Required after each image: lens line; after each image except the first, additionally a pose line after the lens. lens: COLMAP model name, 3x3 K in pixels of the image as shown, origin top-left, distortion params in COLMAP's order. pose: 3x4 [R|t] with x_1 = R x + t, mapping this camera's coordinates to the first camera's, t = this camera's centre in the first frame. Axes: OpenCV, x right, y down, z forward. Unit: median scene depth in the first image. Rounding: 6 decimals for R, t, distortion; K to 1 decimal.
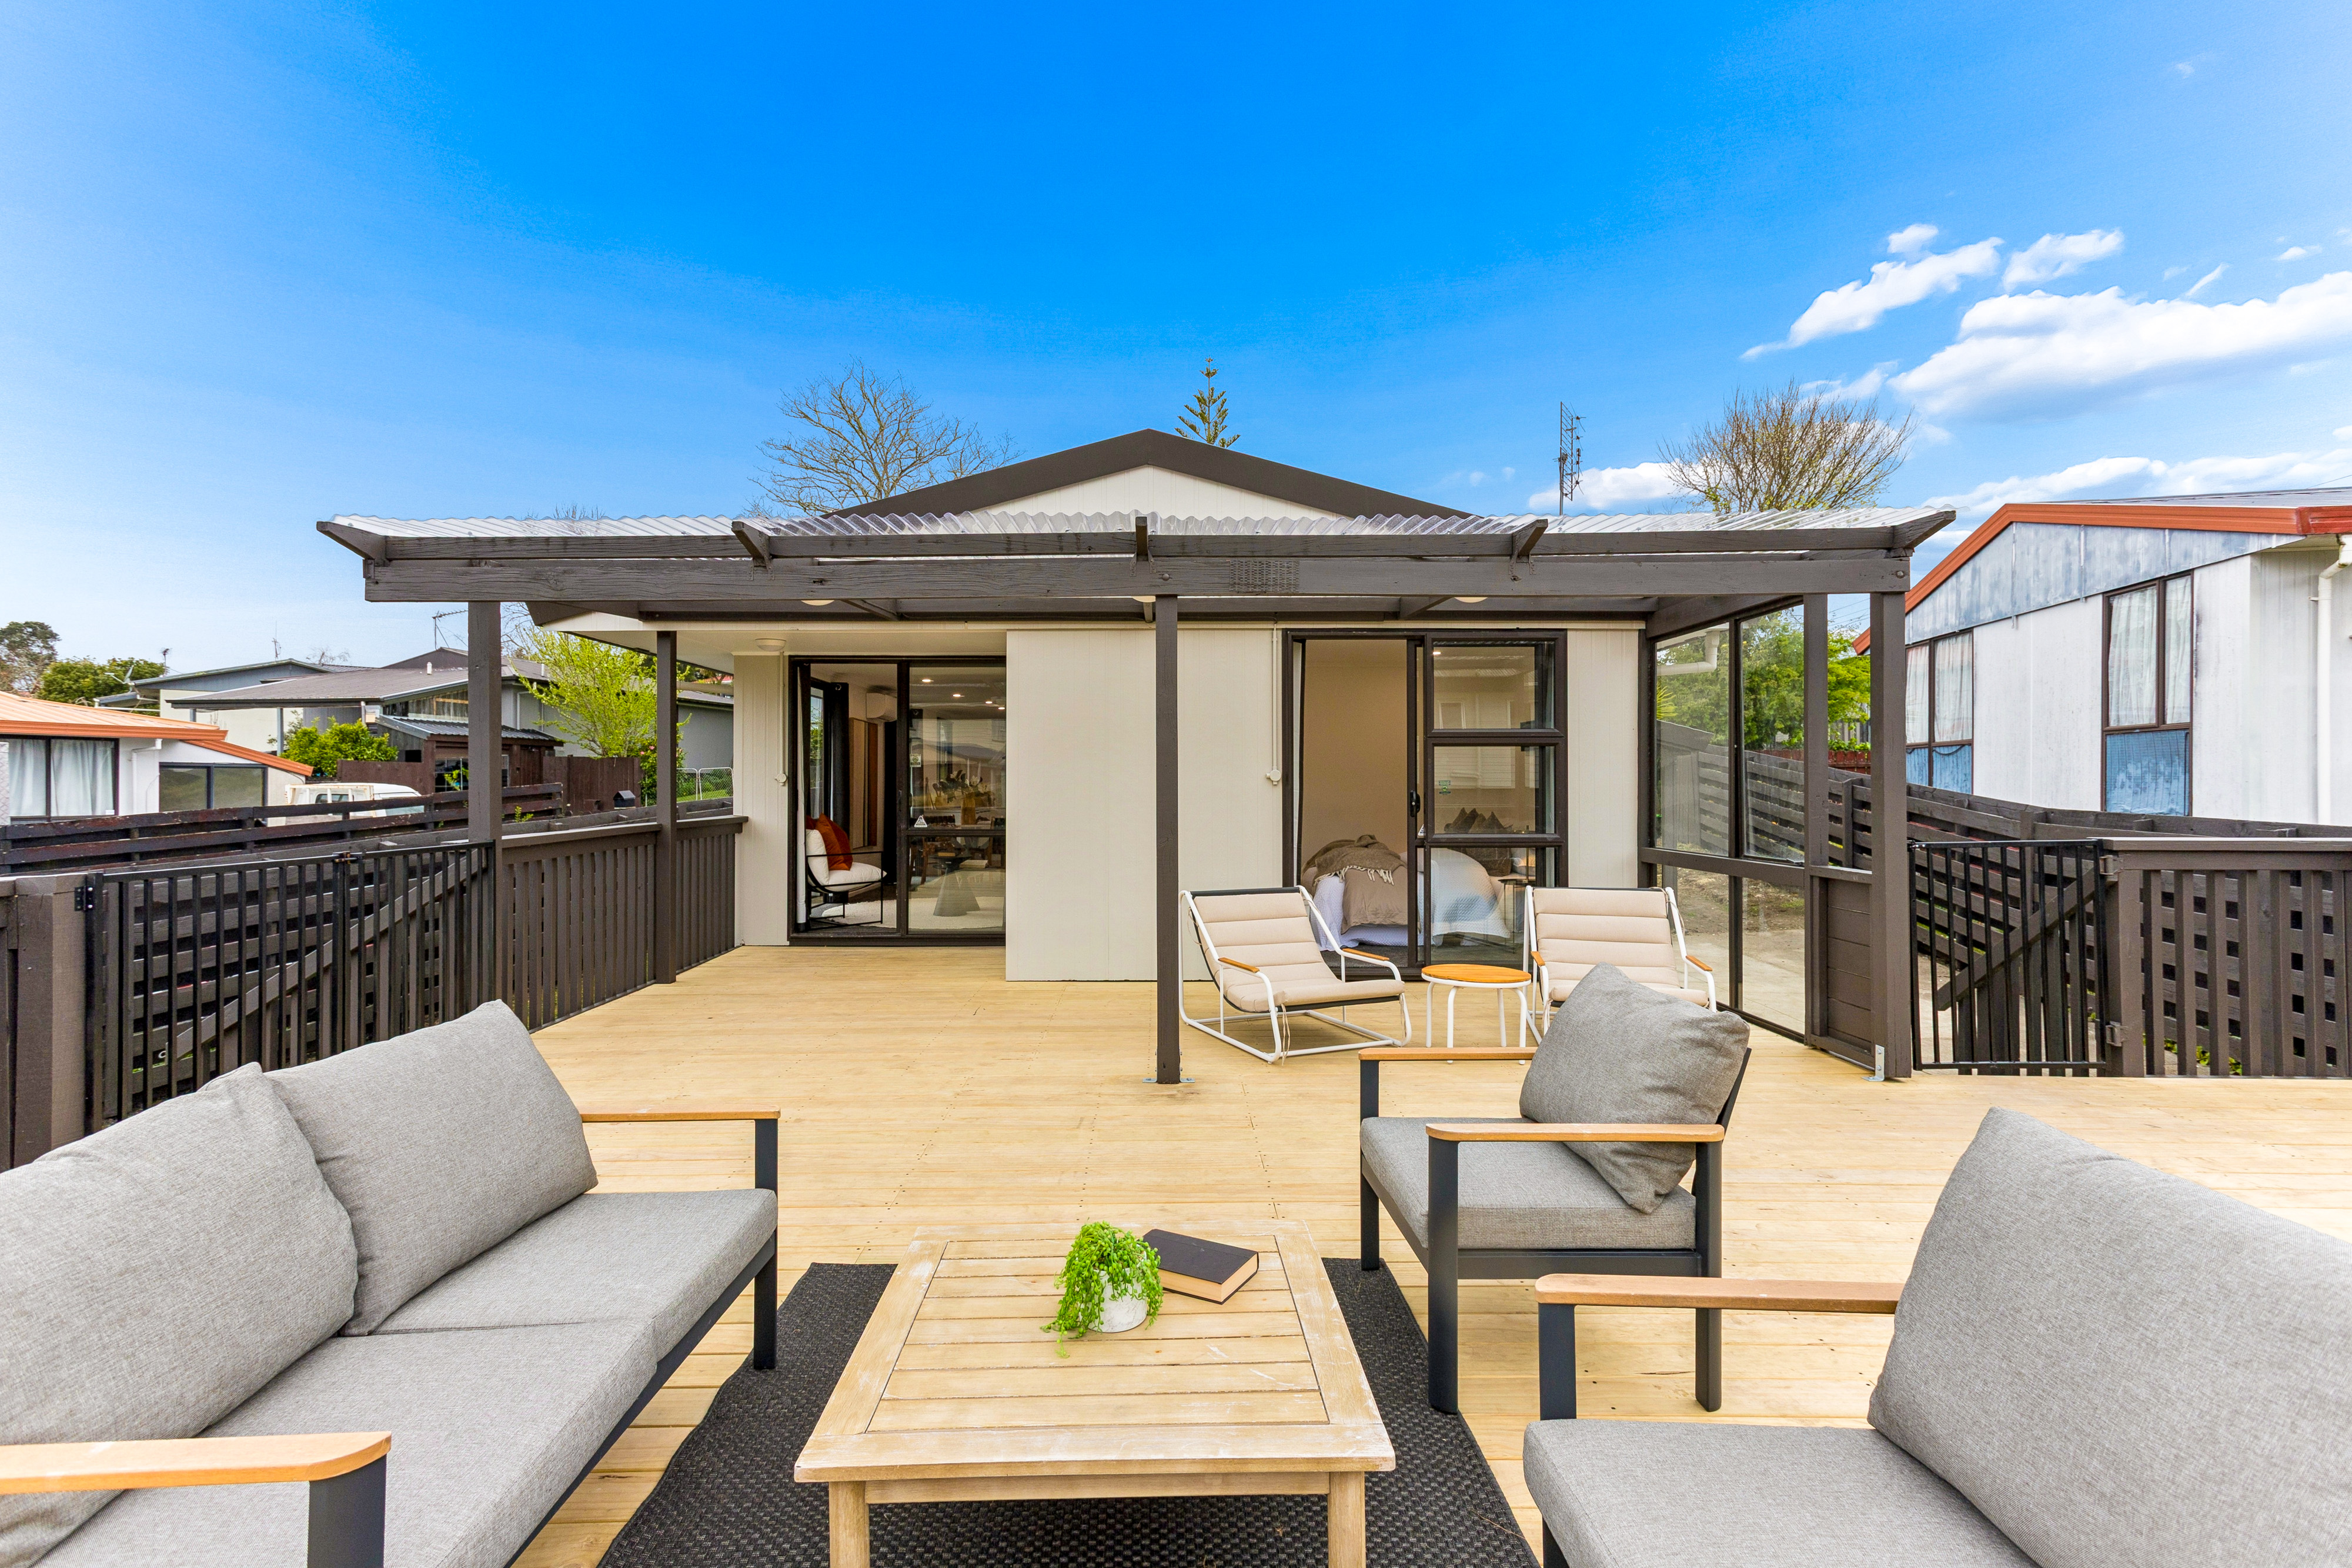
lens RADIAL K [[1084.4, 0, 1176.0], [0, 1084.4, 784.0], [0, 0, 1]] dist [0.085713, -0.026663]
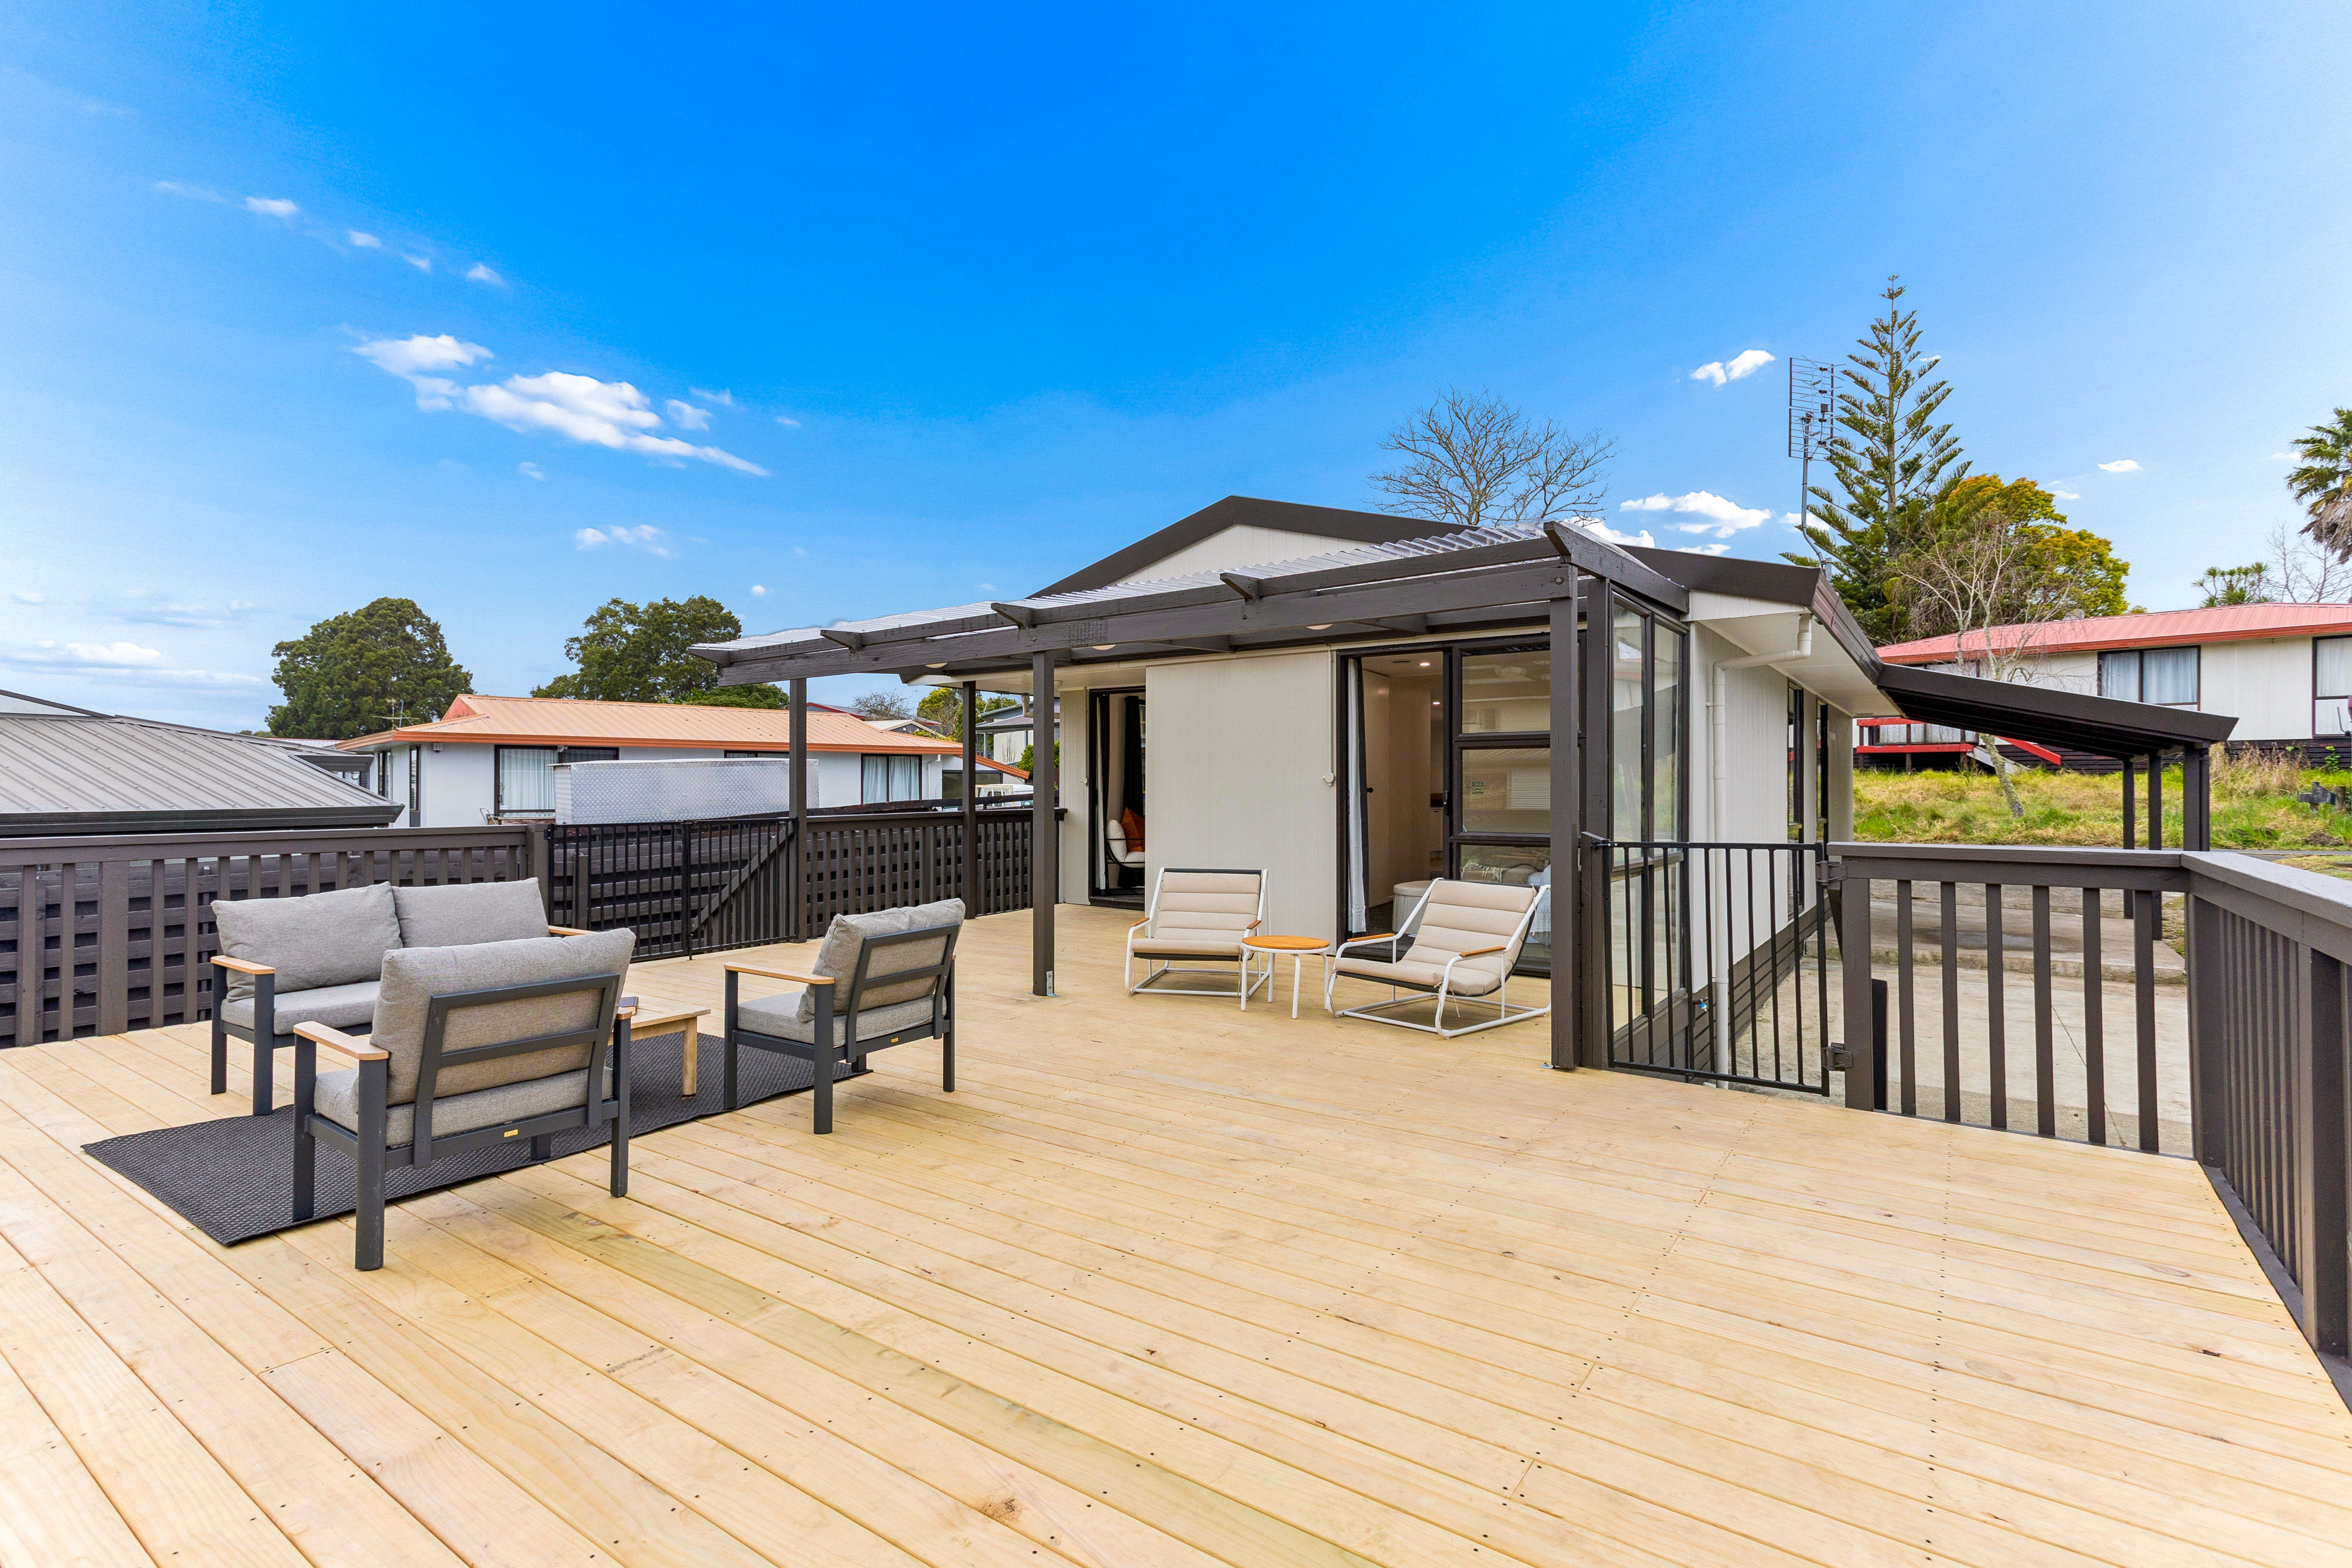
lens RADIAL K [[1105.9, 0, 1176.0], [0, 1105.9, 784.0], [0, 0, 1]] dist [0.020544, -0.000239]
pose [[0.800901, 0.002857, -0.598790, 0.653035], [-0.004018, 0.999992, -0.000604, -0.000593], [0.598784, 0.002890, 0.800906, -0.028698]]
